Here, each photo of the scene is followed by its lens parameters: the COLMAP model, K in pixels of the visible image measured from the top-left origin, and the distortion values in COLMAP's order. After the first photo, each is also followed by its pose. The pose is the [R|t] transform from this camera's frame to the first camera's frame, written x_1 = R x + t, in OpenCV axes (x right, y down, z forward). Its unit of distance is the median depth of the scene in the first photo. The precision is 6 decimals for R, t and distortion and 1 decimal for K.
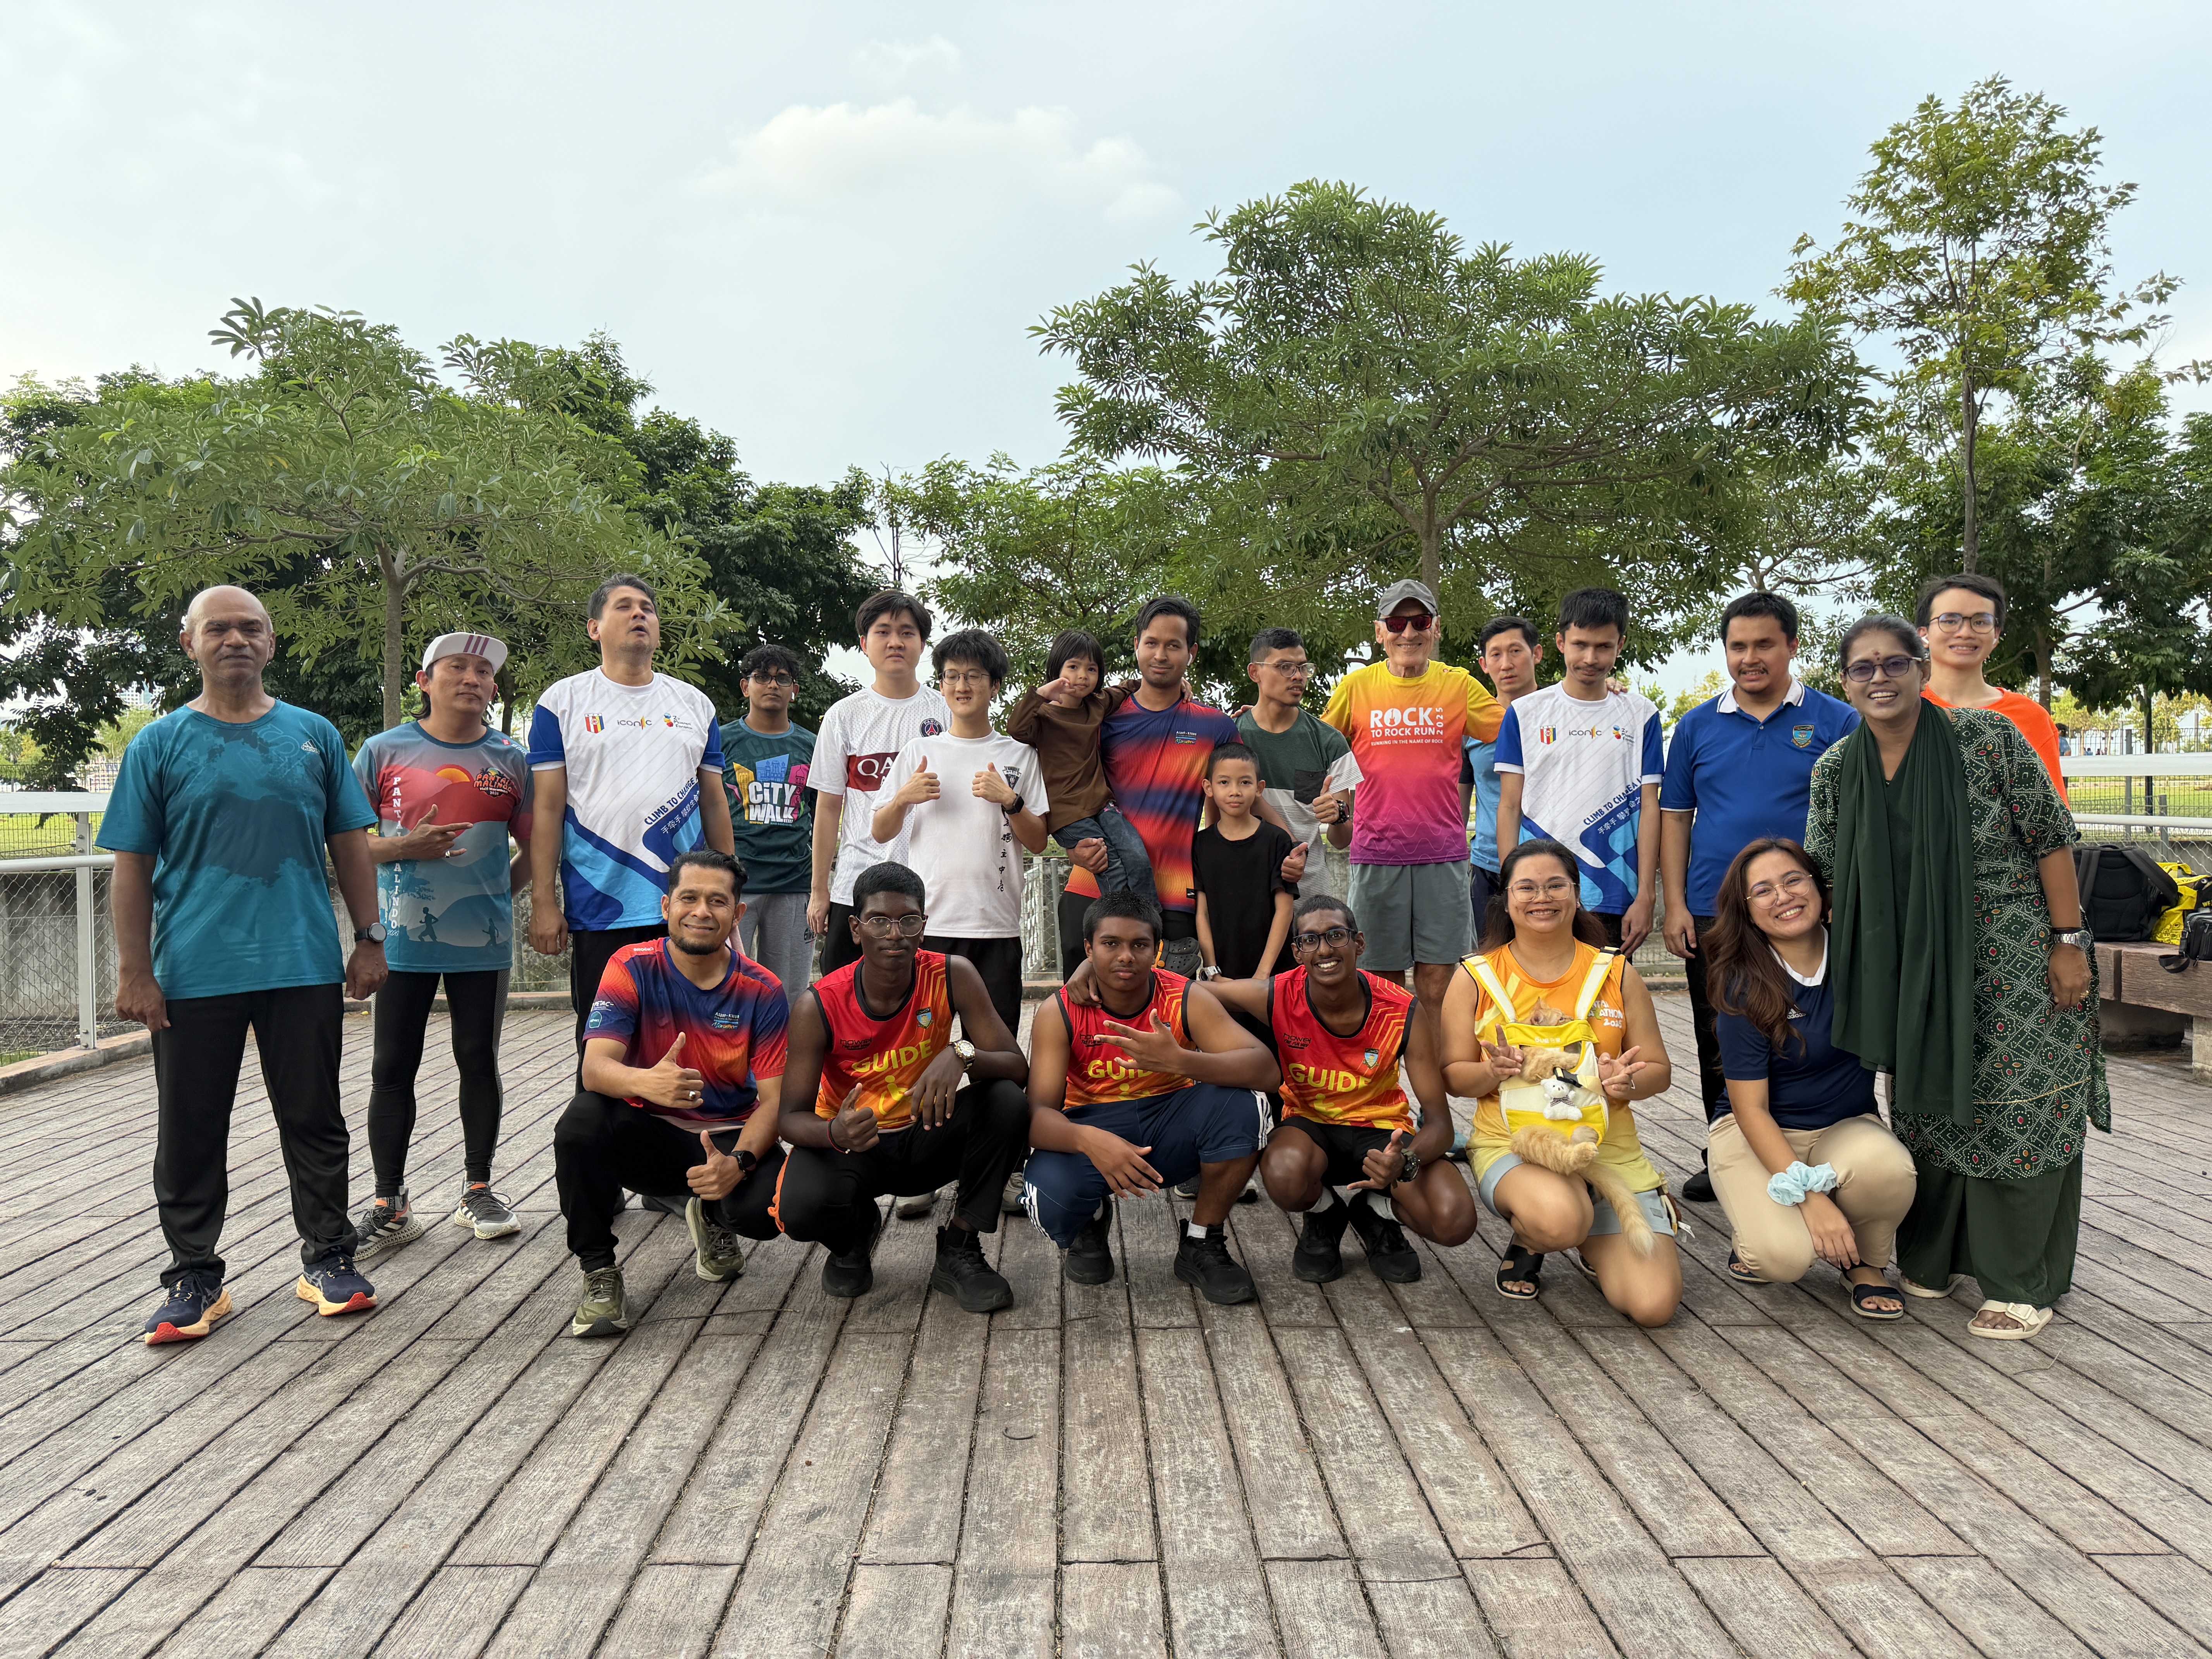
lens RADIAL K [[1566.8, 0, 1107.7], [0, 1566.8, 825.9], [0, 0, 1]] dist [0.035475, -0.041294]
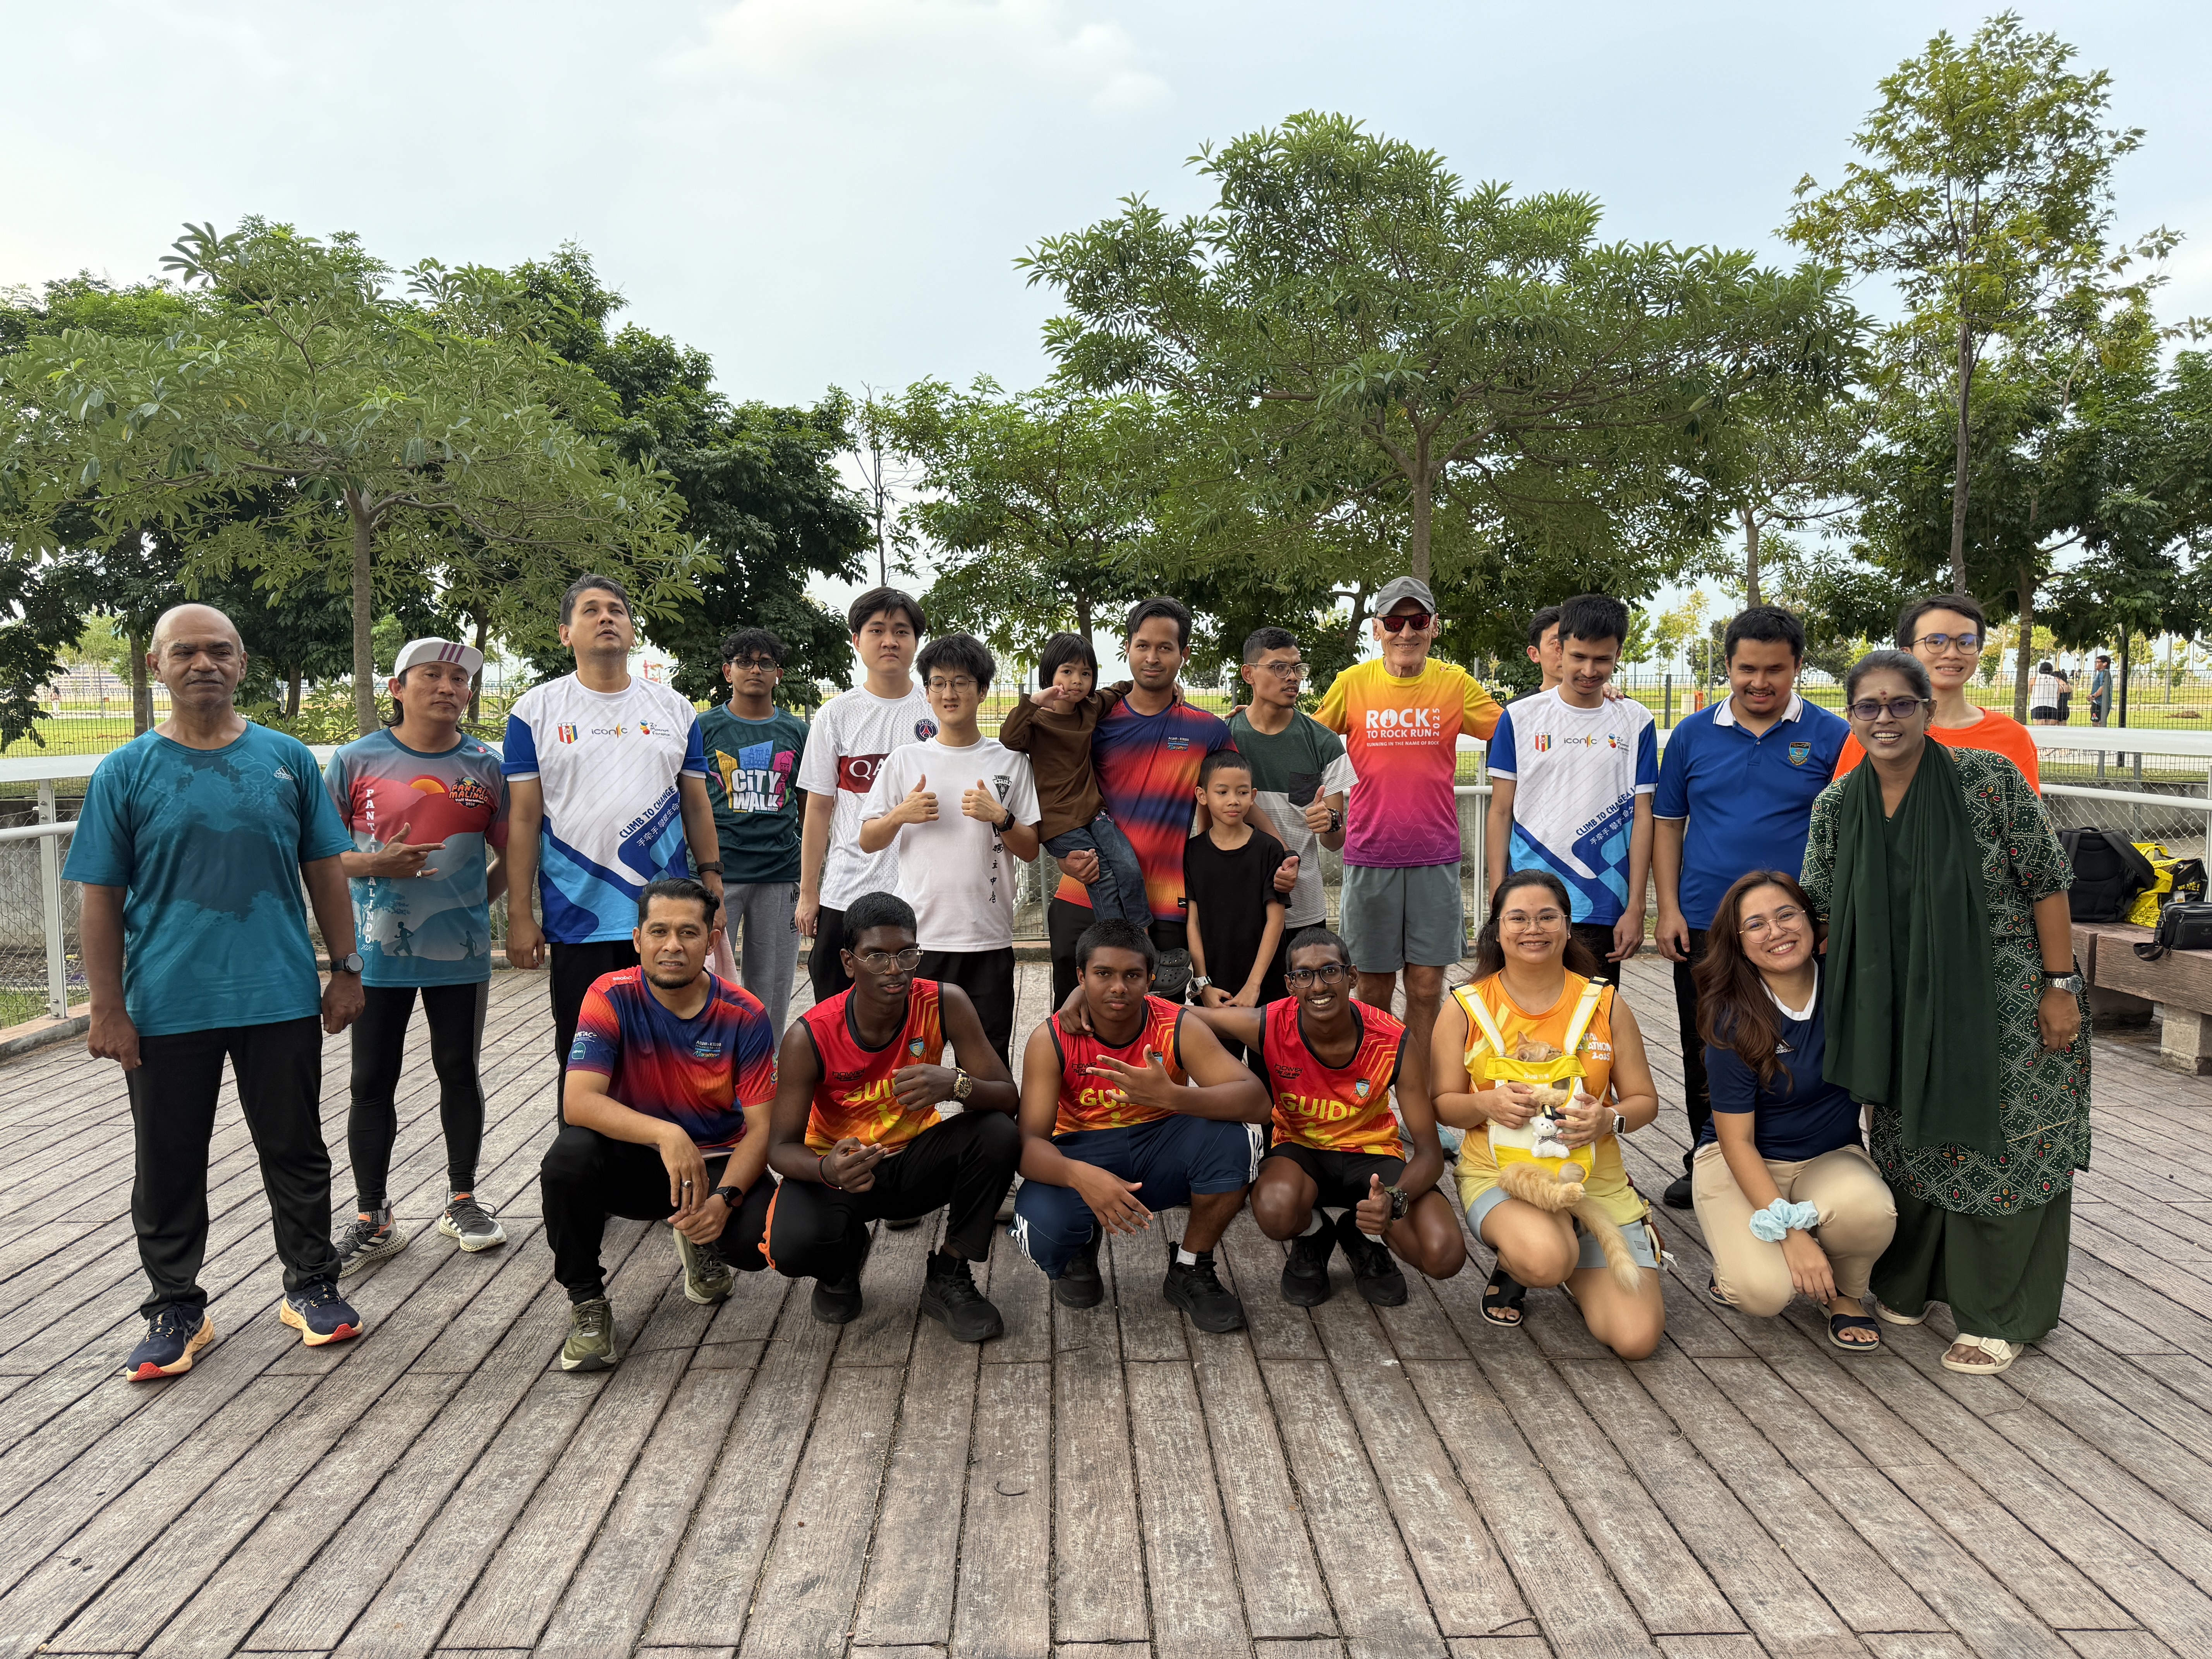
lens RADIAL K [[1566.8, 0, 1127.8], [0, 1566.8, 838.7], [0, 0, 1]] dist [0.035475, -0.041294]
pose [[0.999673, 0.007203, 0.024556, -0.006034], [-0.008784, 0.997851, 0.064929, -0.061440], [-0.024035, -0.065124, 0.997588, 0.013494]]
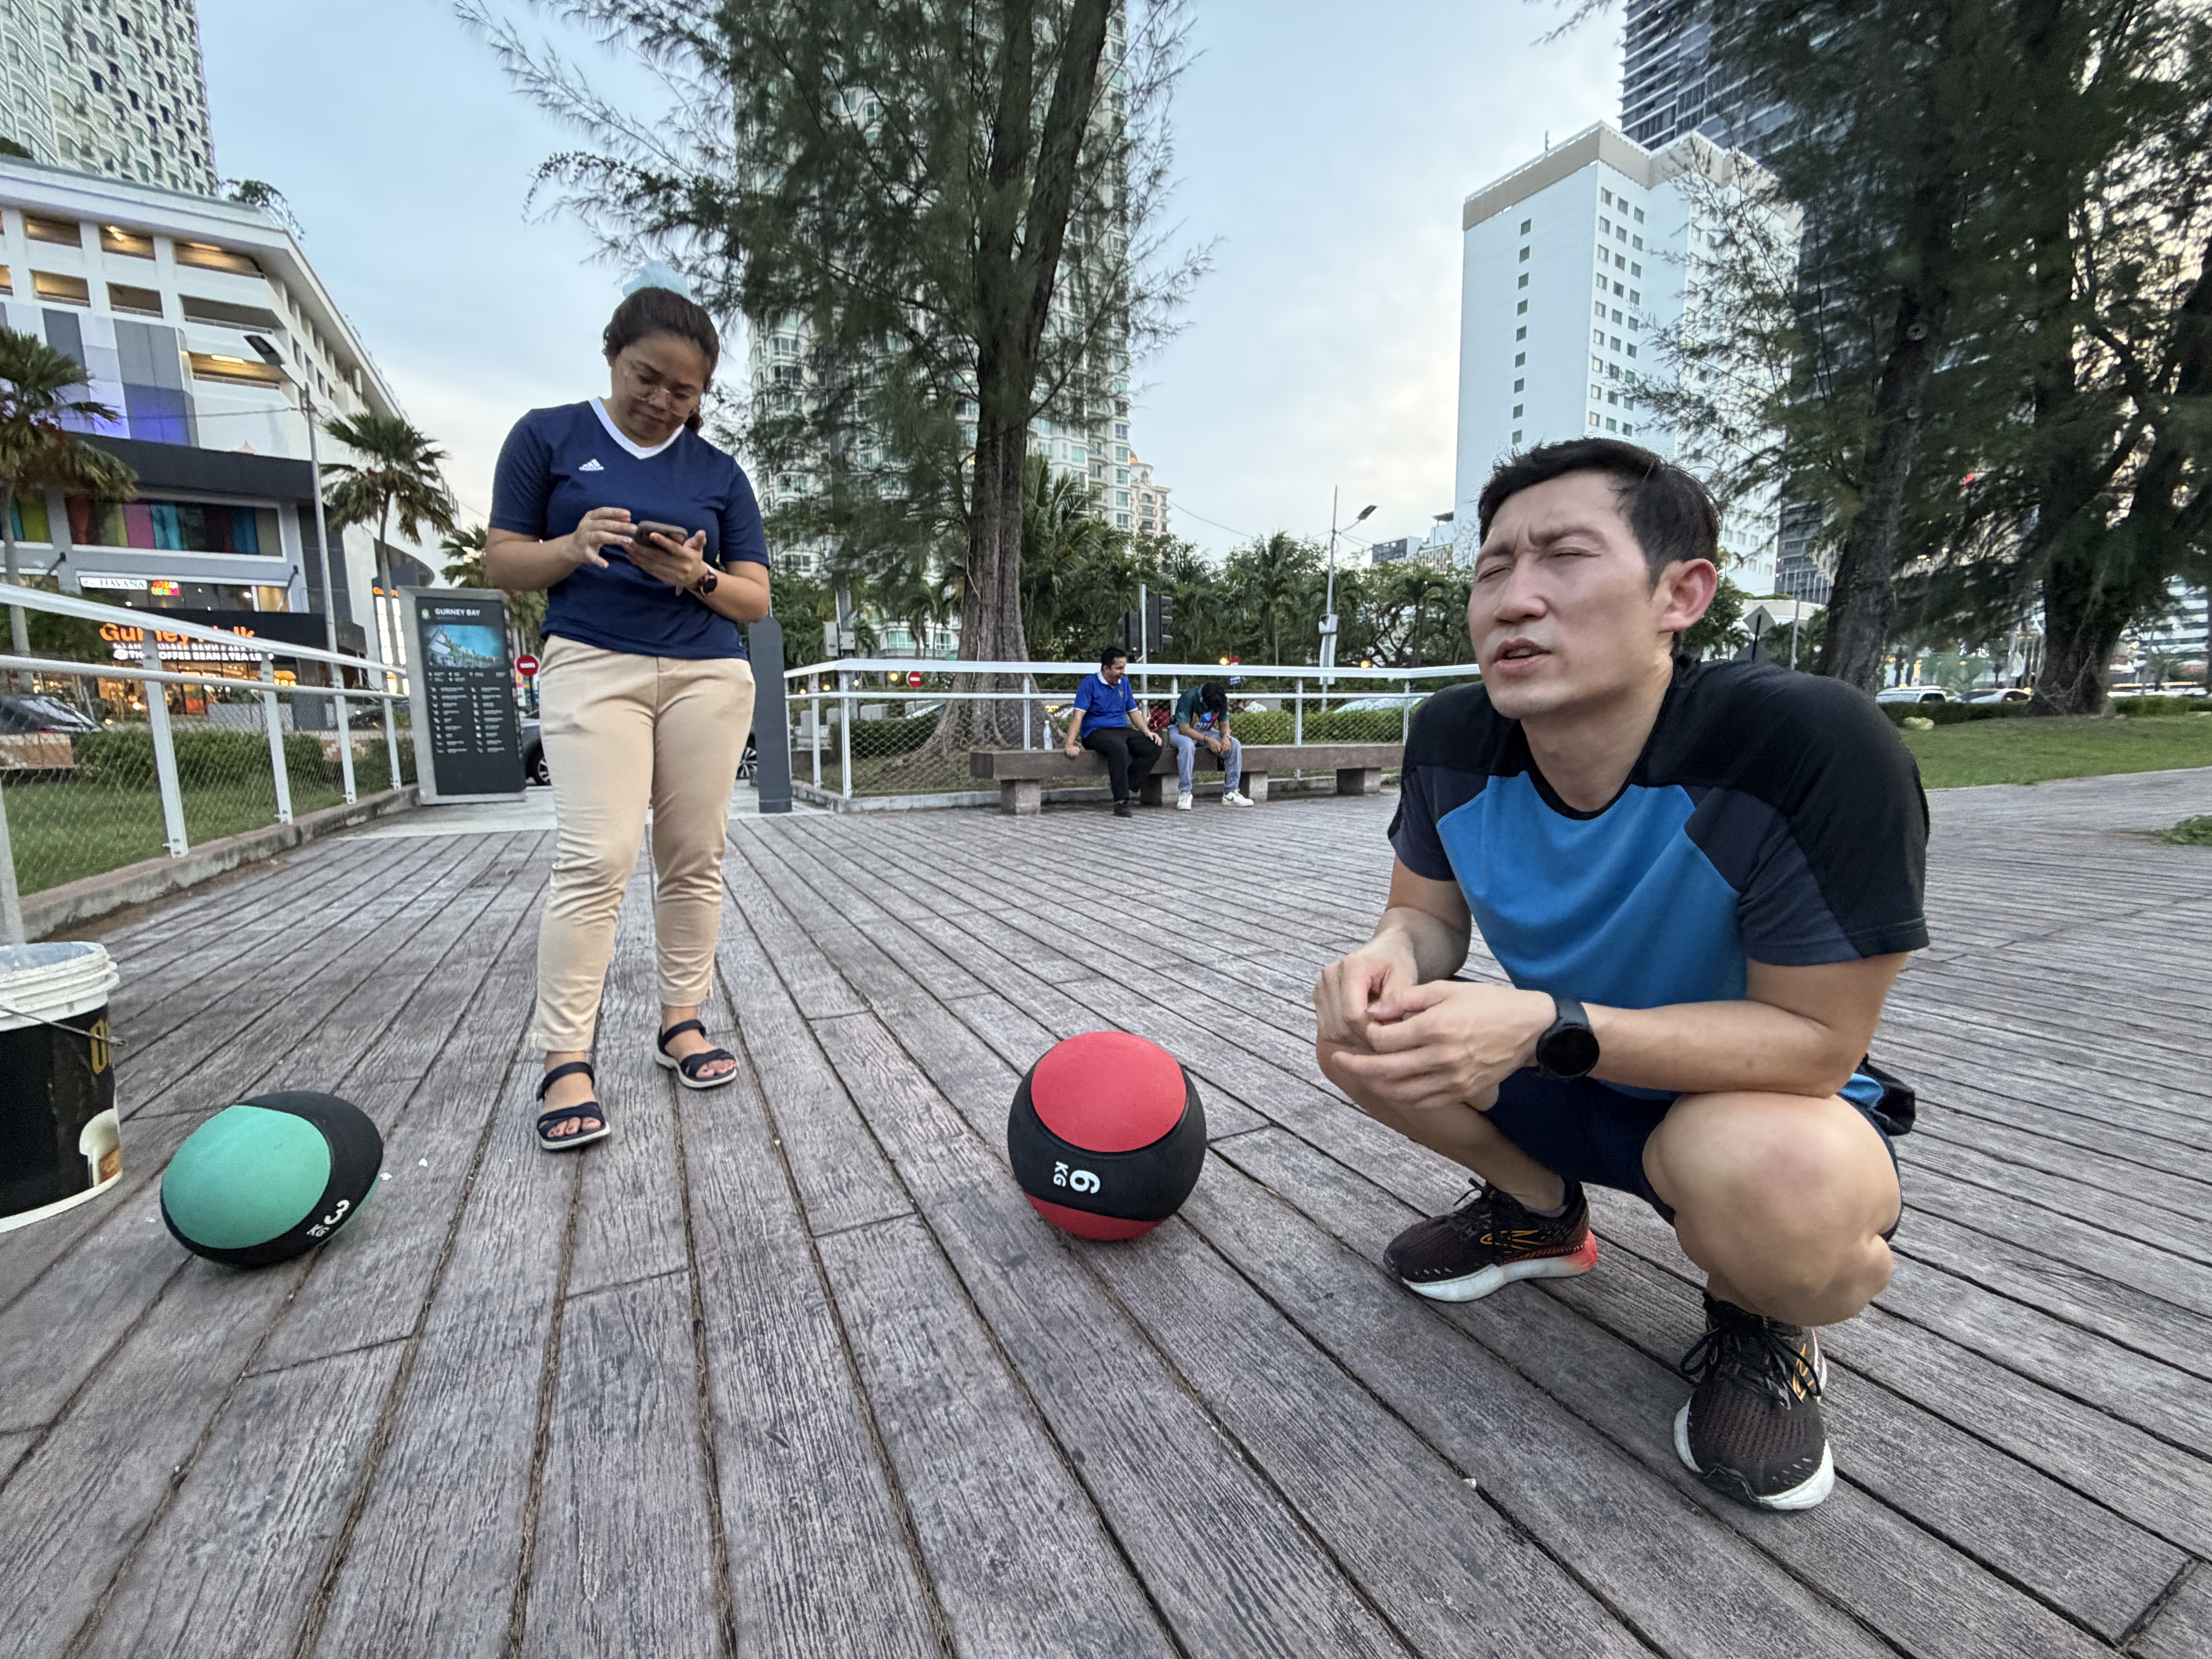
lens RADIAL K [[884.8, 0, 1092.4], [0, 884.8, 836.0], [0, 0, 1]] dist [0.000799, 0.000446]
pose [[-0.902942, 0.084435, -0.421387, 0.675853], [0.018213, 0.987147, 0.158773, 0.059580], [0.429377, 0.135688, -0.892874, 1.269226]]
